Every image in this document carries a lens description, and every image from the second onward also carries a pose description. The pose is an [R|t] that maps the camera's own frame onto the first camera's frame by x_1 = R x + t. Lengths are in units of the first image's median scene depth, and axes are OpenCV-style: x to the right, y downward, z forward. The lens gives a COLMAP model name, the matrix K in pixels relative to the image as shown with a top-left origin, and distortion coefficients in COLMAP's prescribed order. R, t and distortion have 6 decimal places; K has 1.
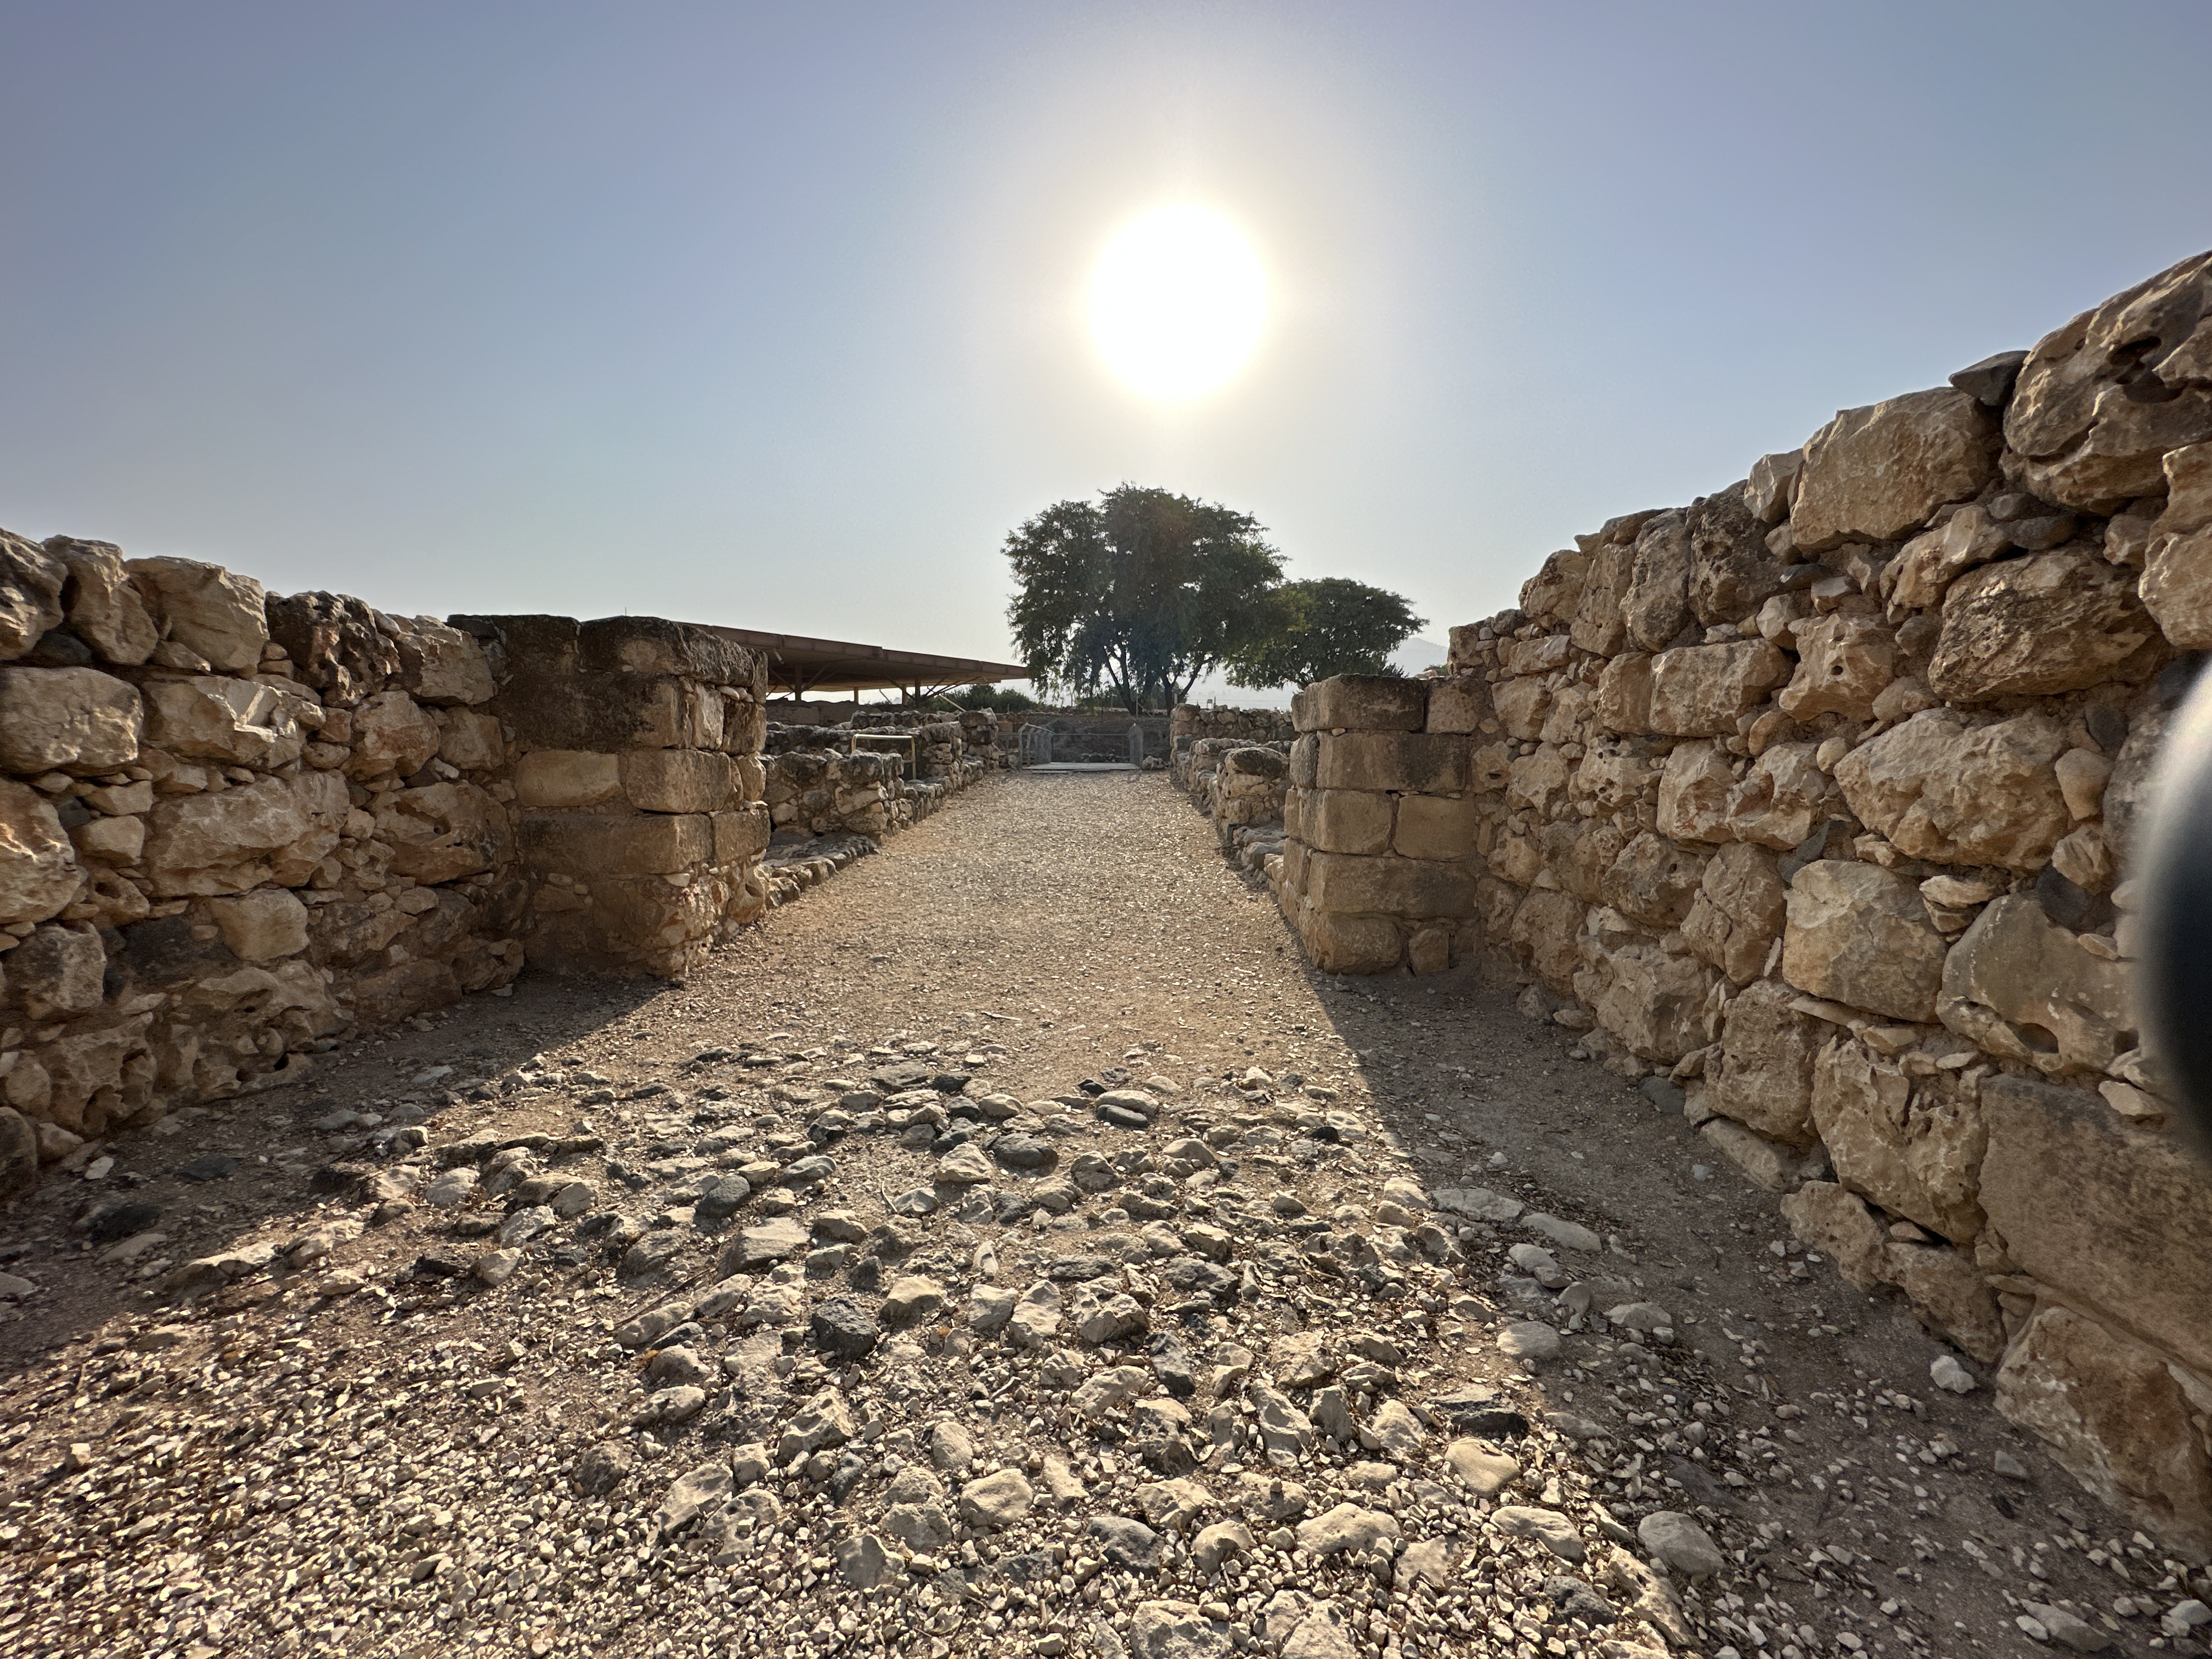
lens RADIAL K [[890.7, 0, 1113.6], [0, 890.7, 835.5], [0, 0, 1]] dist [0.000184, 0.000002]
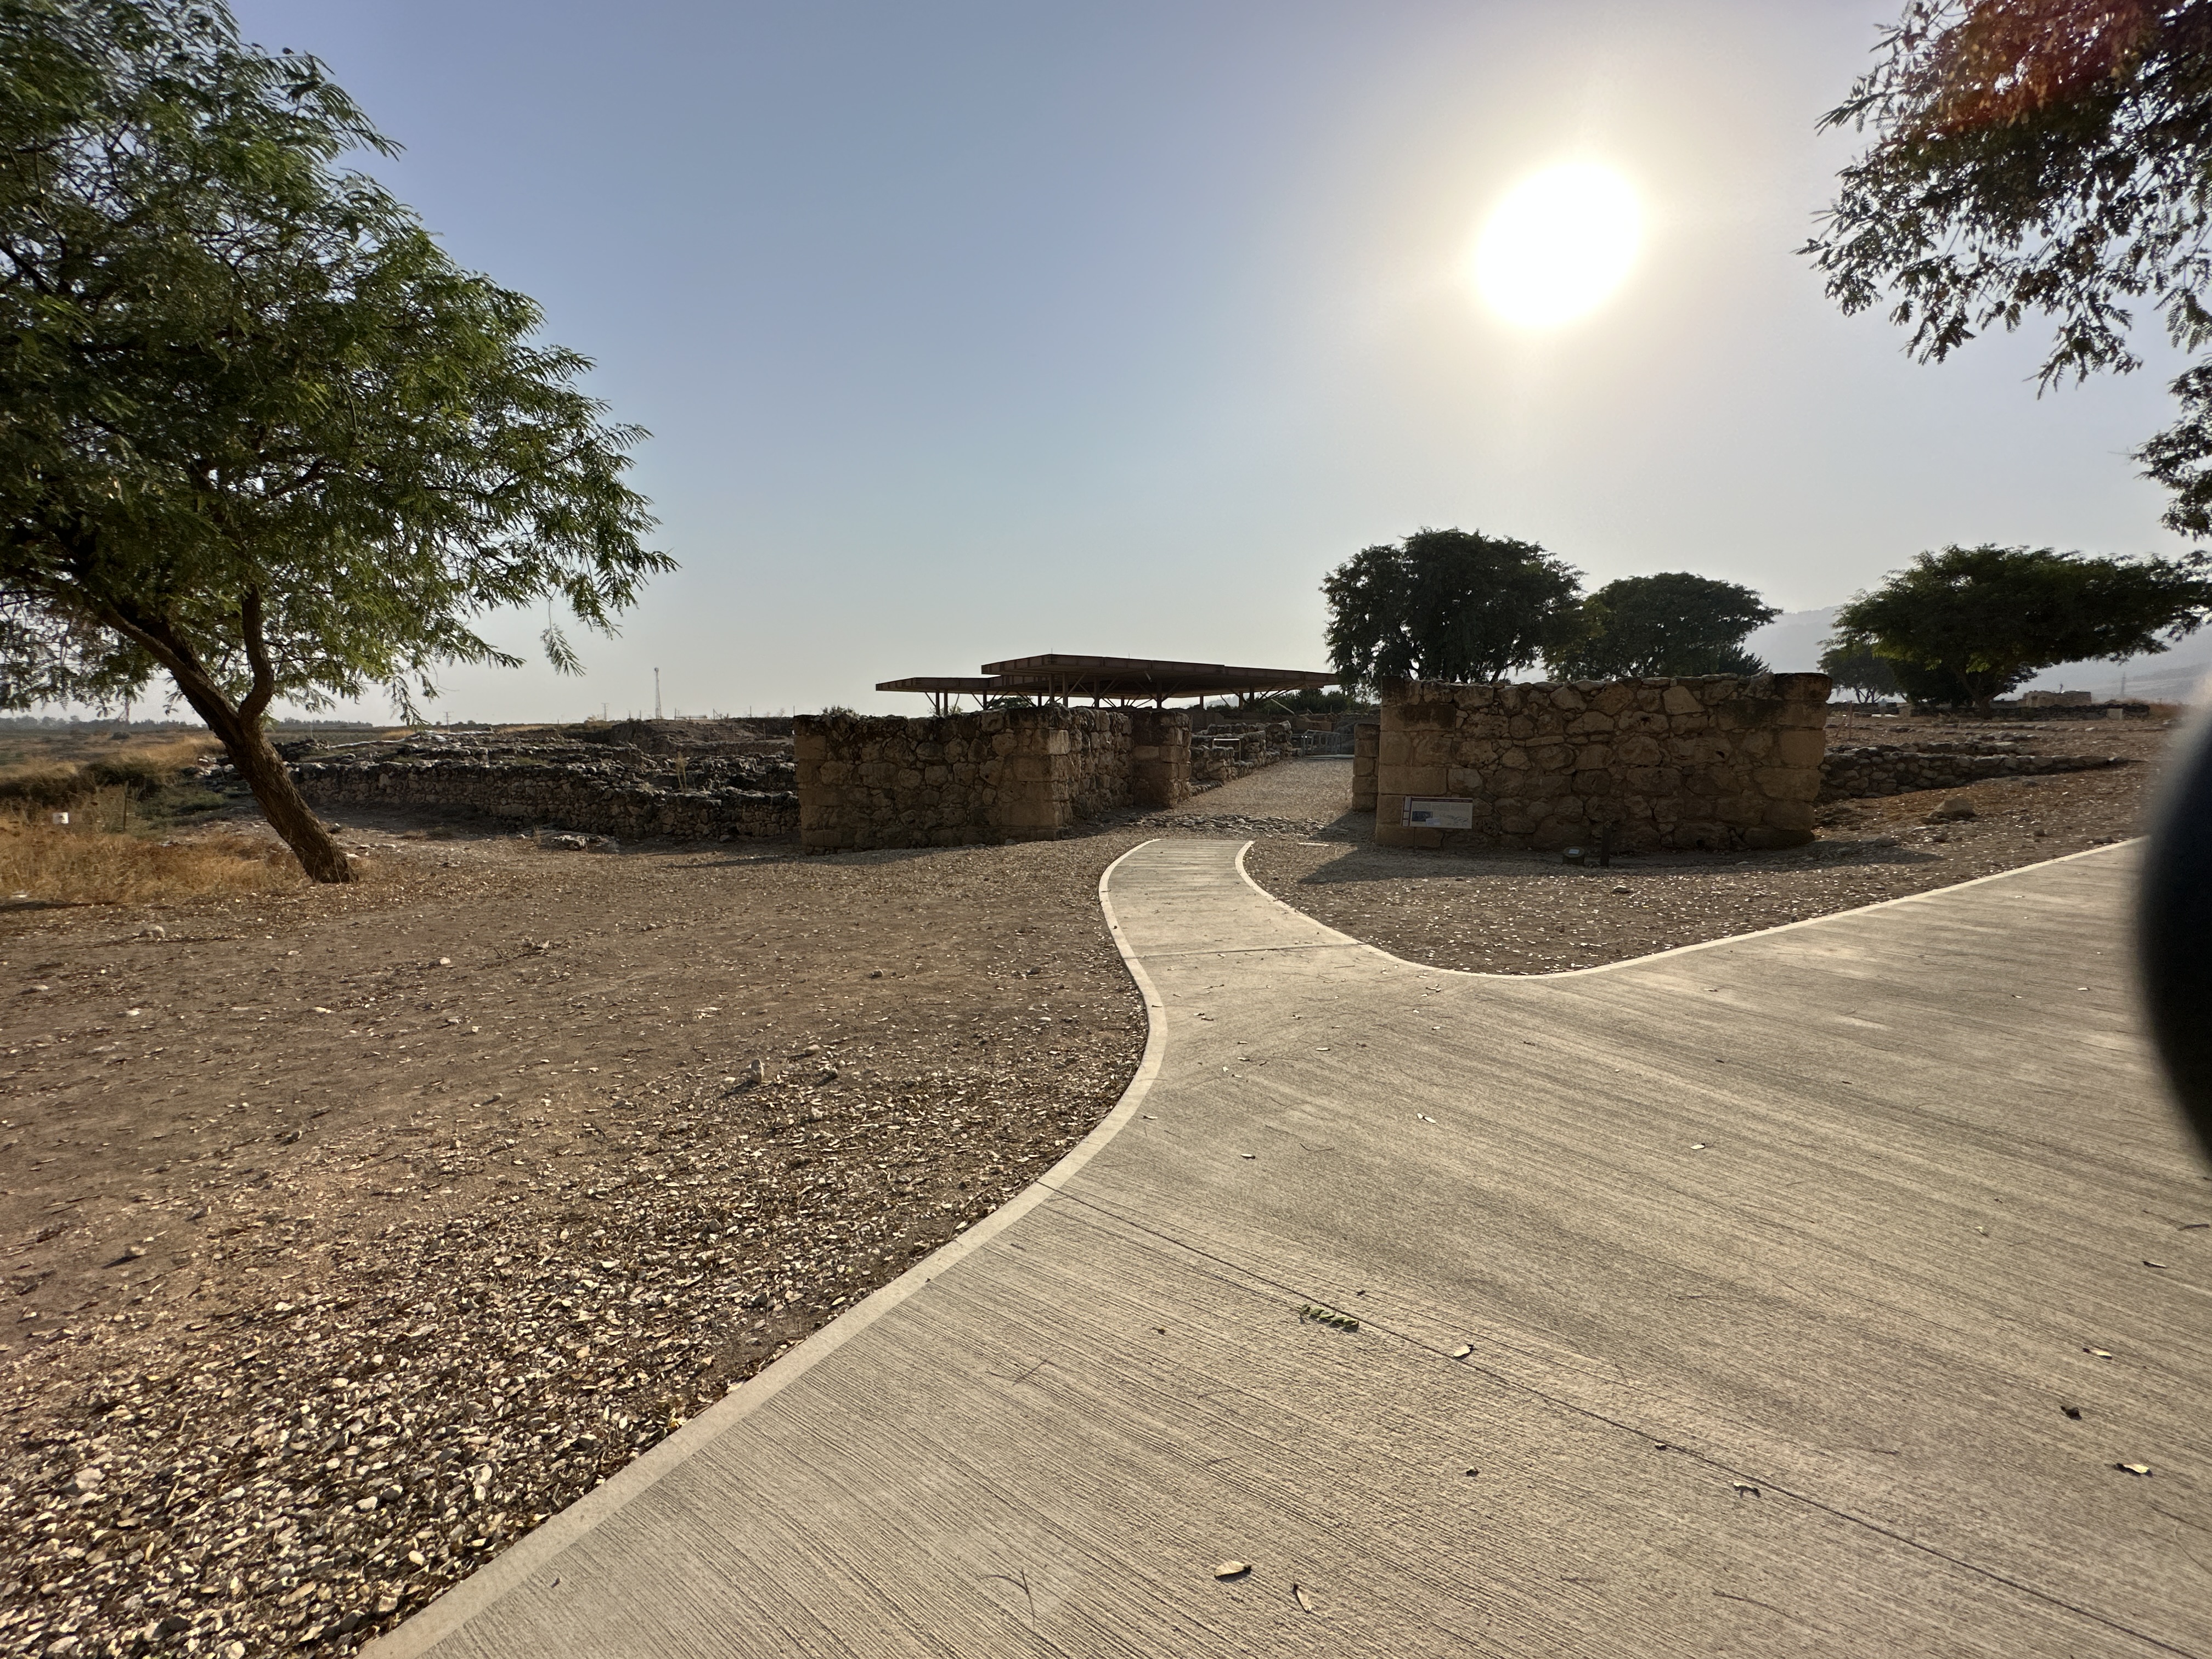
lens RADIAL K [[890.7, 0, 1106.1], [0, 890.7, 832.7], [0, 0, 1]] dist [0.000184, 0.000002]
pose [[0.928870, 0.033501, -0.368889, 0.070053], [-0.033154, 0.999424, 0.007283, 0.027622], [0.368920, 0.005465, 0.929445, -0.283369]]
